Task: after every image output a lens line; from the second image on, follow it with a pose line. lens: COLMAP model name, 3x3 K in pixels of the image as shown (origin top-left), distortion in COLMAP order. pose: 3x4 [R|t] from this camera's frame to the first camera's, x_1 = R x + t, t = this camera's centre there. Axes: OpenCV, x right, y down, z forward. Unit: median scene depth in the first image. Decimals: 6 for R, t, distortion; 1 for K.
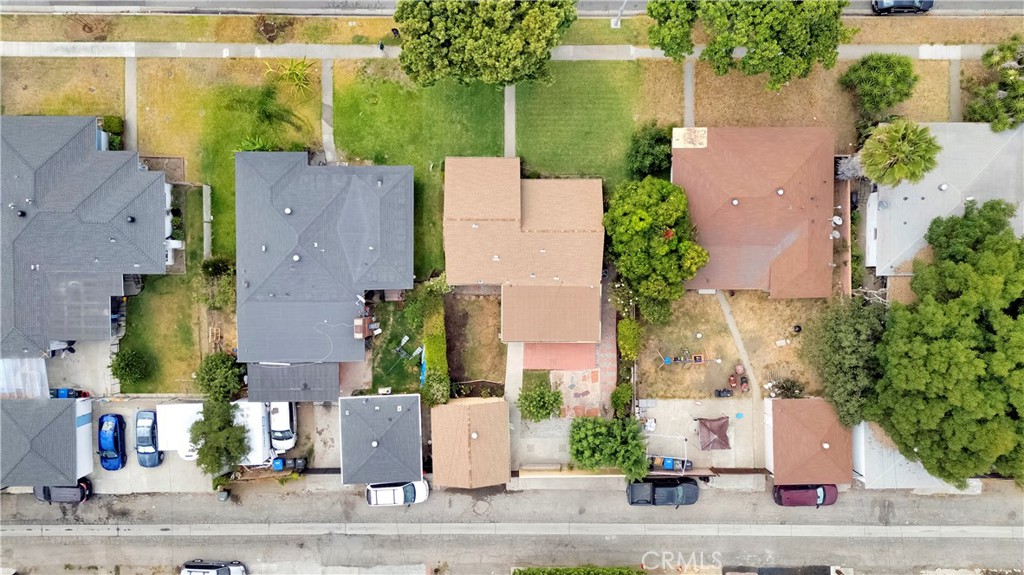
lens RADIAL K [[718.2, 0, 513.0], [0, 718.2, 284.8], [0, 0, 1]] dist [0.023329, -0.007157]
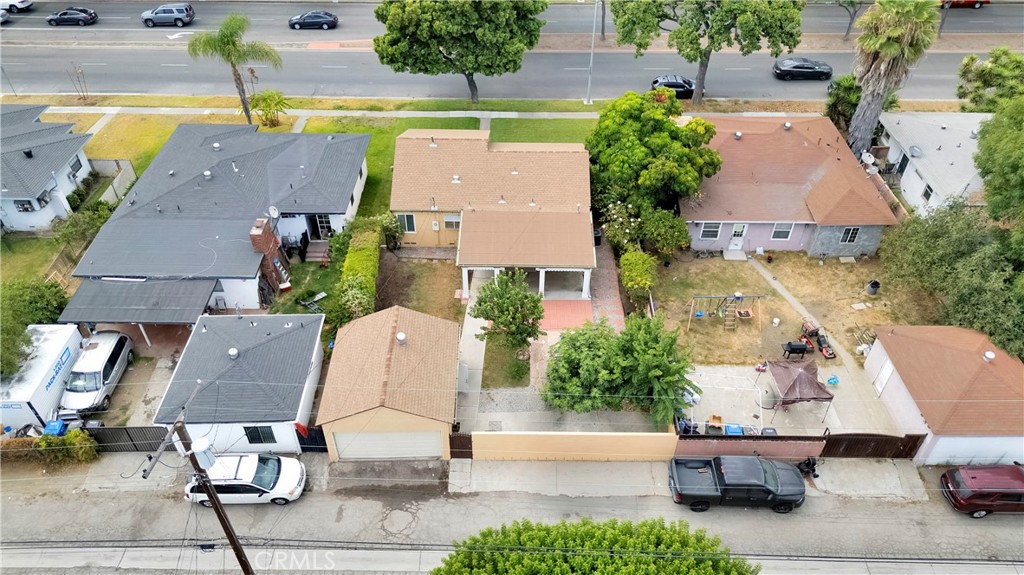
lens RADIAL K [[718.2, 0, 512.8], [0, 718.2, 285.5], [0, 0, 1]] dist [0.023329, -0.007157]
pose [[0.999927, 0.003395, -0.011568, 0.045789], [-0.011058, 0.640426, -0.767940, 0.607744], [0.004802, 0.768012, 0.640417, 0.537772]]
